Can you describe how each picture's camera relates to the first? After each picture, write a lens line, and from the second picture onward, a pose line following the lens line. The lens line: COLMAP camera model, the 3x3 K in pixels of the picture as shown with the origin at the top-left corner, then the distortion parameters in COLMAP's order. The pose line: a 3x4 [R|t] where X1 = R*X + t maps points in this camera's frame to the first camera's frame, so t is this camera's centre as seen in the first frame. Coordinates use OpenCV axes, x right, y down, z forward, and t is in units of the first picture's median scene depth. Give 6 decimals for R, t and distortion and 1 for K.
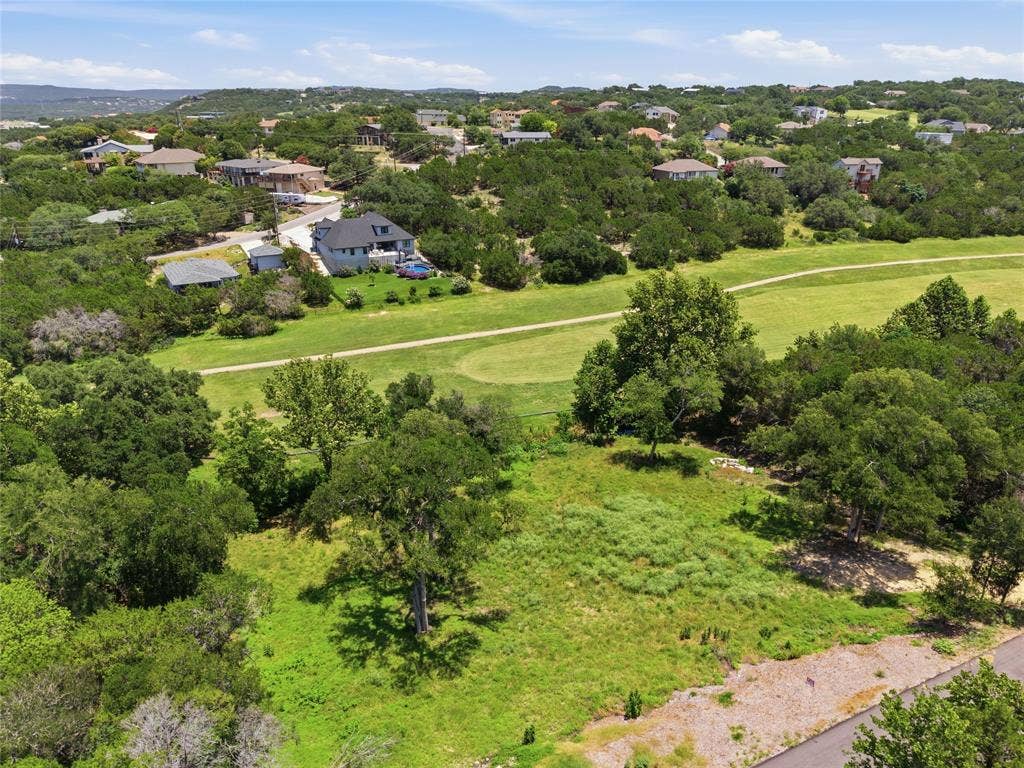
lens RADIAL K [[695.0, 0, 512.0], [0, 695.0, 384.0], [0, 0, 1]] dist [0.042971, -0.050827]
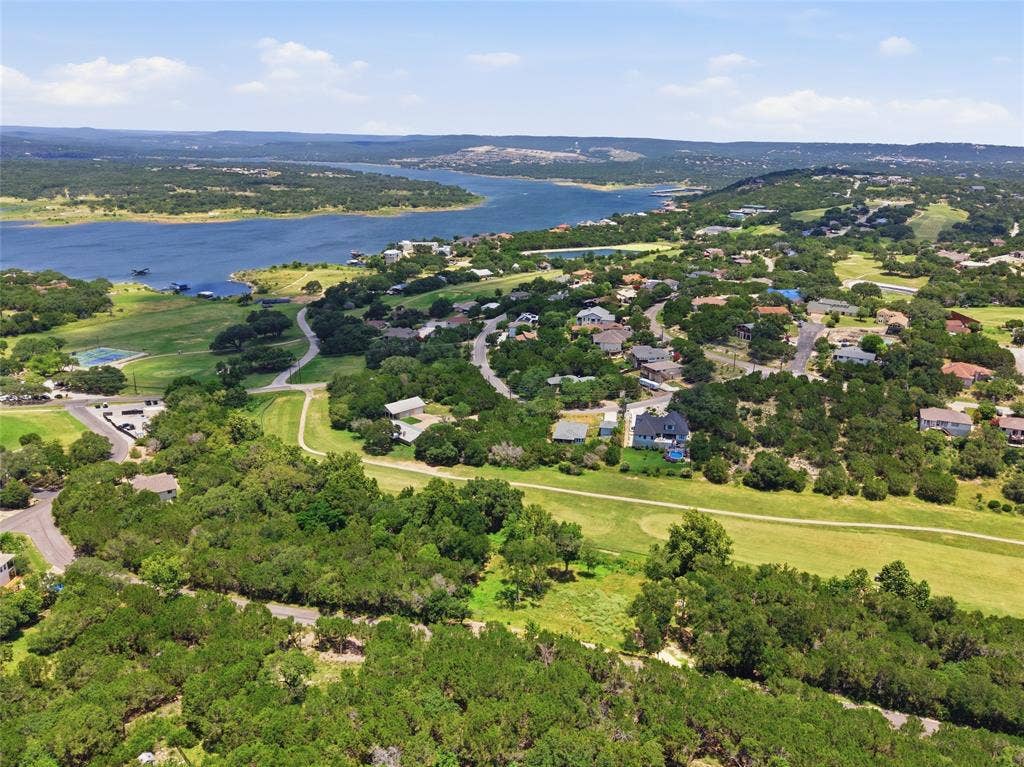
lens RADIAL K [[762.3, 0, 512.0], [0, 762.3, 383.5], [0, 0, 1]] dist [0.044984, -0.000615]
pose [[0.743256, 0.198091, -0.639007, 0.740733], [-0.250756, 0.968014, 0.008417, -0.251070], [0.620235, 0.153979, 0.769155, -0.743394]]
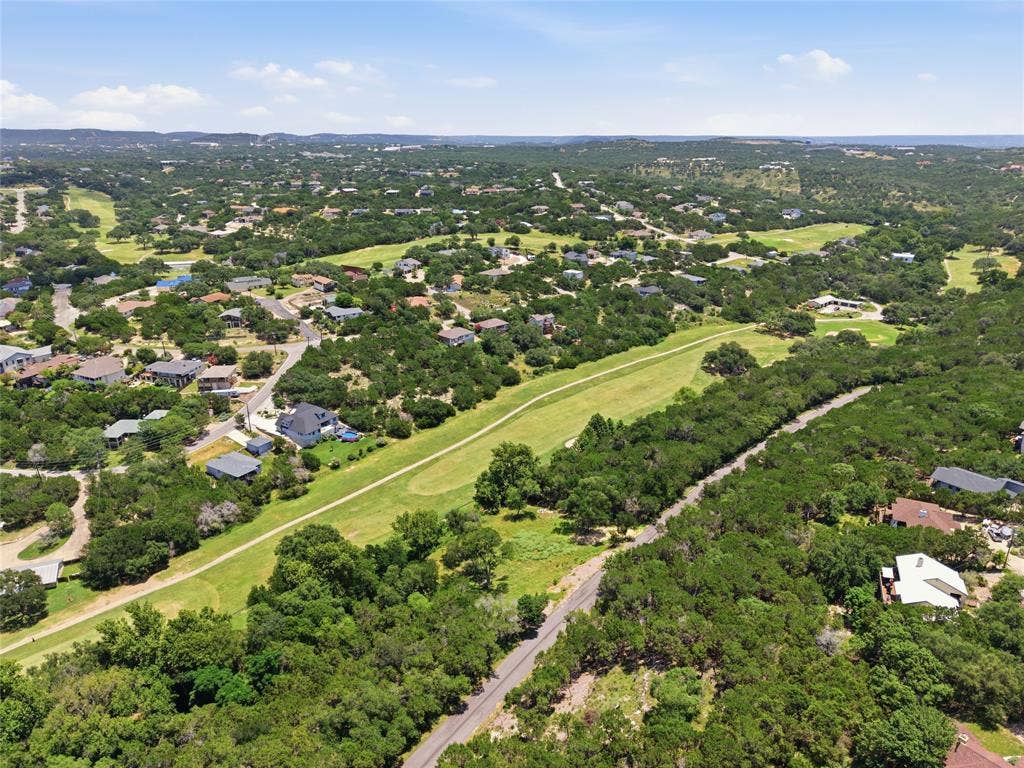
lens RADIAL K [[699.9, 0, 510.4], [0, 699.9, 355.5], [0, 0, 1]] dist [0.110151, -0.178459]
pose [[0.900957, -0.140481, 0.410538, -0.485909], [0.168804, 0.985085, -0.033371, -0.237242], [-0.399727, 0.099366, 0.911233, -0.871810]]
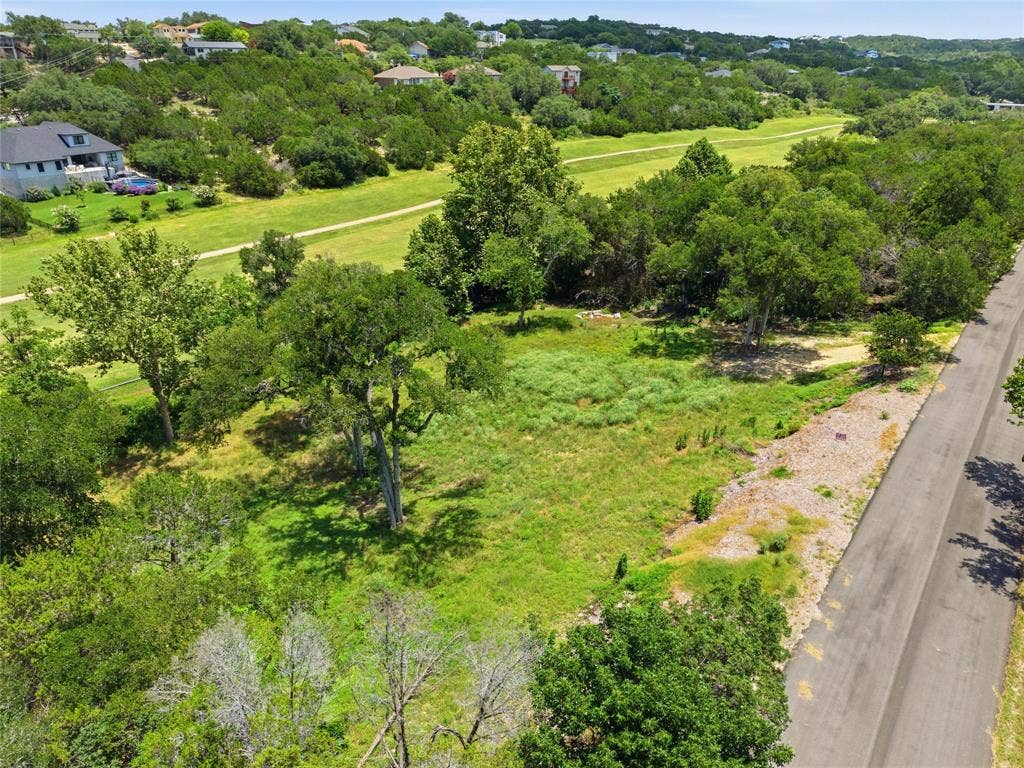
lens RADIAL K [[686.6, 0, 512.0], [0, 686.6, 384.0], [0, 0, 1]] dist [0.034292, -0.039289]
pose [[0.898870, -0.187119, 0.396256, -0.107537], [0.161753, 0.982069, 0.096829, 0.053960], [-0.407269, -0.022941, 0.913020, 0.089207]]
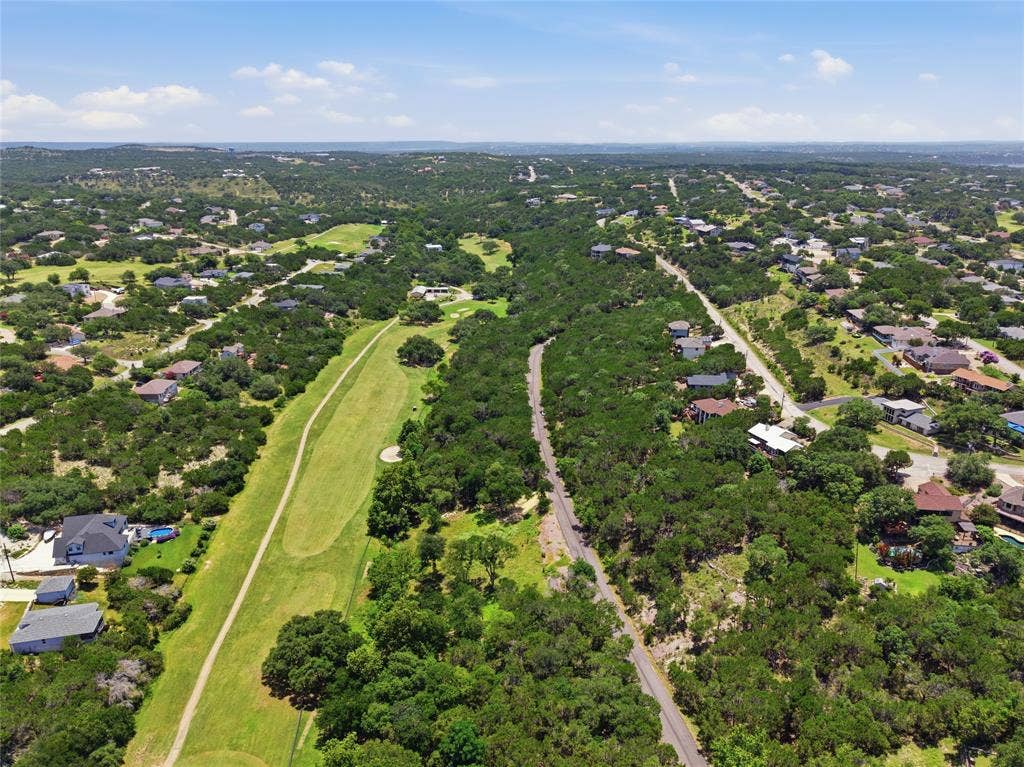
lens RADIAL K [[695.0, 0, 512.0], [0, 695.0, 383.5], [0, 0, 1]] dist [0.042971, -0.050827]
pose [[0.312202, -0.325958, 0.892346, -1.092393], [0.356501, 0.910850, 0.207990, -0.485097], [-0.880589, 0.253187, 0.400574, -0.287592]]
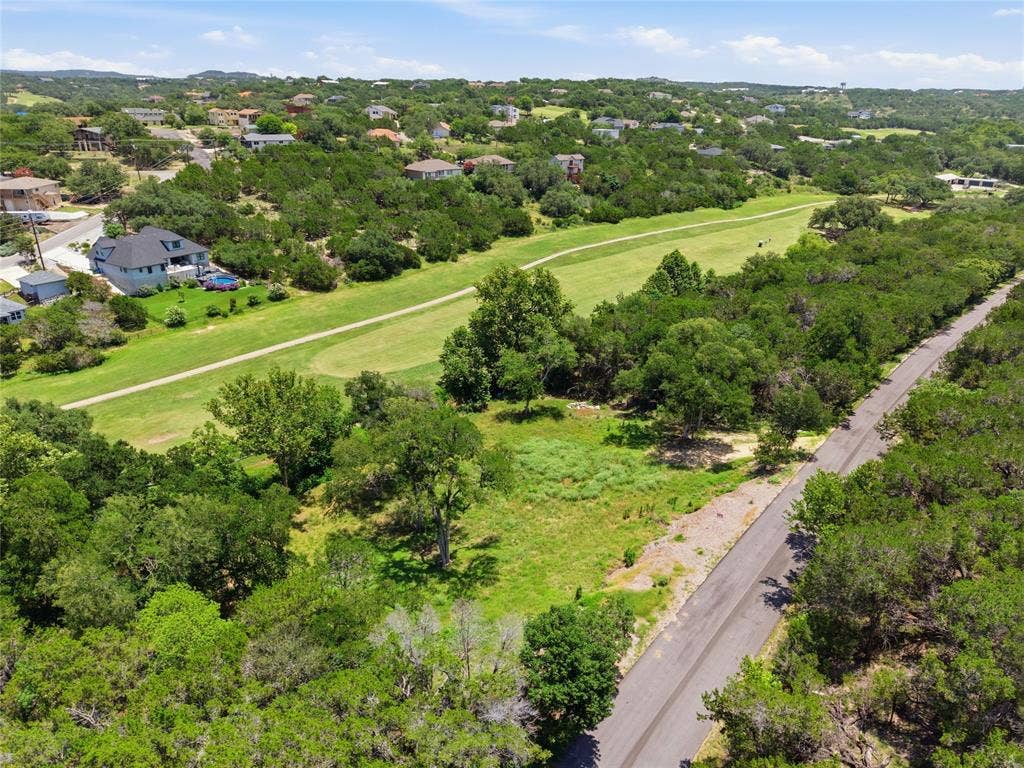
lens RADIAL K [[686.6, 0, 512.0], [0, 686.6, 384.0], [0, 0, 1]] dist [0.034292, -0.039289]
pose [[0.906478, -0.156843, 0.392044, -0.171726], [0.148364, 0.987562, 0.052044, -0.007965], [-0.395330, 0.010988, 0.918473, -0.079638]]
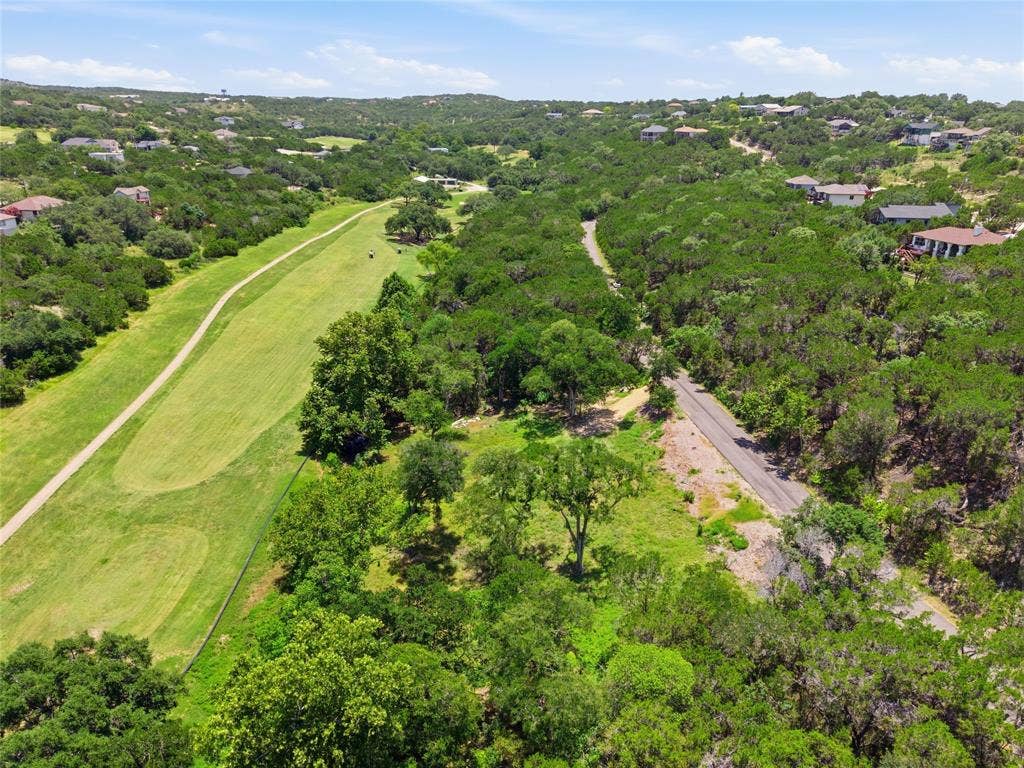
lens RADIAL K [[686.6, 0, 512.0], [0, 686.6, 384.0], [0, 0, 1]] dist [0.034292, -0.039289]
pose [[0.318360, -0.353047, 0.879775, -0.486674], [0.339823, 0.908886, 0.241759, -0.148427], [-0.884967, 0.222002, 0.409326, 0.167254]]
